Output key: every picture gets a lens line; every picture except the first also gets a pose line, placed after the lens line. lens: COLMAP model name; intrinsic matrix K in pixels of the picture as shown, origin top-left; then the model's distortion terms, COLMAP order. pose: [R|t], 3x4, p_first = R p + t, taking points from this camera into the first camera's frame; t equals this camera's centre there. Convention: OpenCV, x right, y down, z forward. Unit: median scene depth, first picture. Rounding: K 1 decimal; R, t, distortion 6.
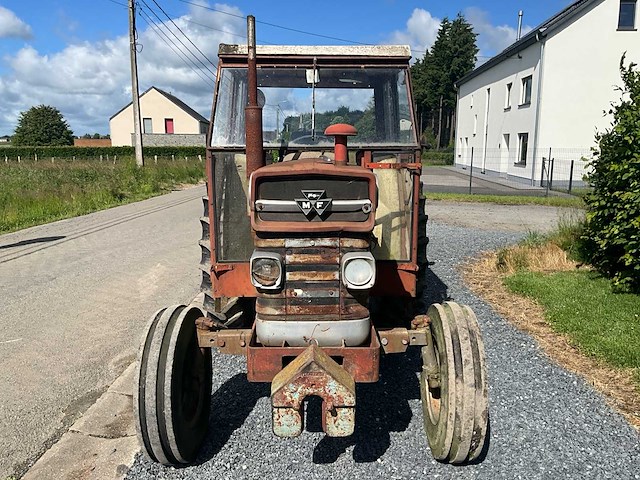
lens RADIAL K [[527.8, 0, 320.0], [0, 527.8, 240.0], [0, 0, 1]] dist [0.102557, -0.168917]
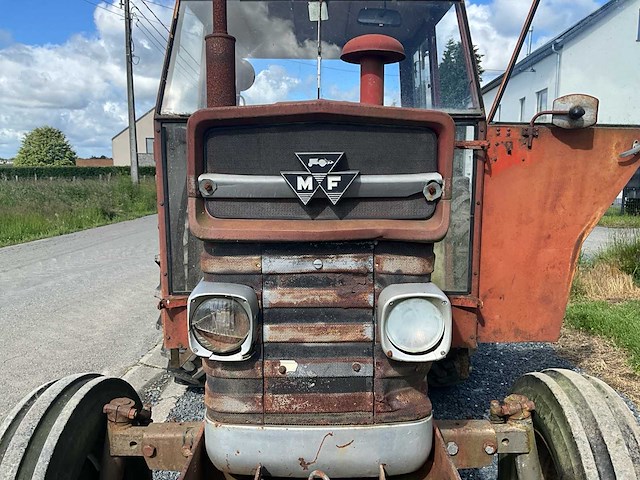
lens RADIAL K [[537.9, 0, 321.4], [0, 537.9, 232.1], [0, 0, 1]] dist [0.033565, -0.002477]
pose [[0.999979, 0.000188, -0.006455, -0.007994], [-0.000543, 0.998487, -0.054981, 0.003256], [0.006435, 0.054983, 0.998467, 0.498093]]
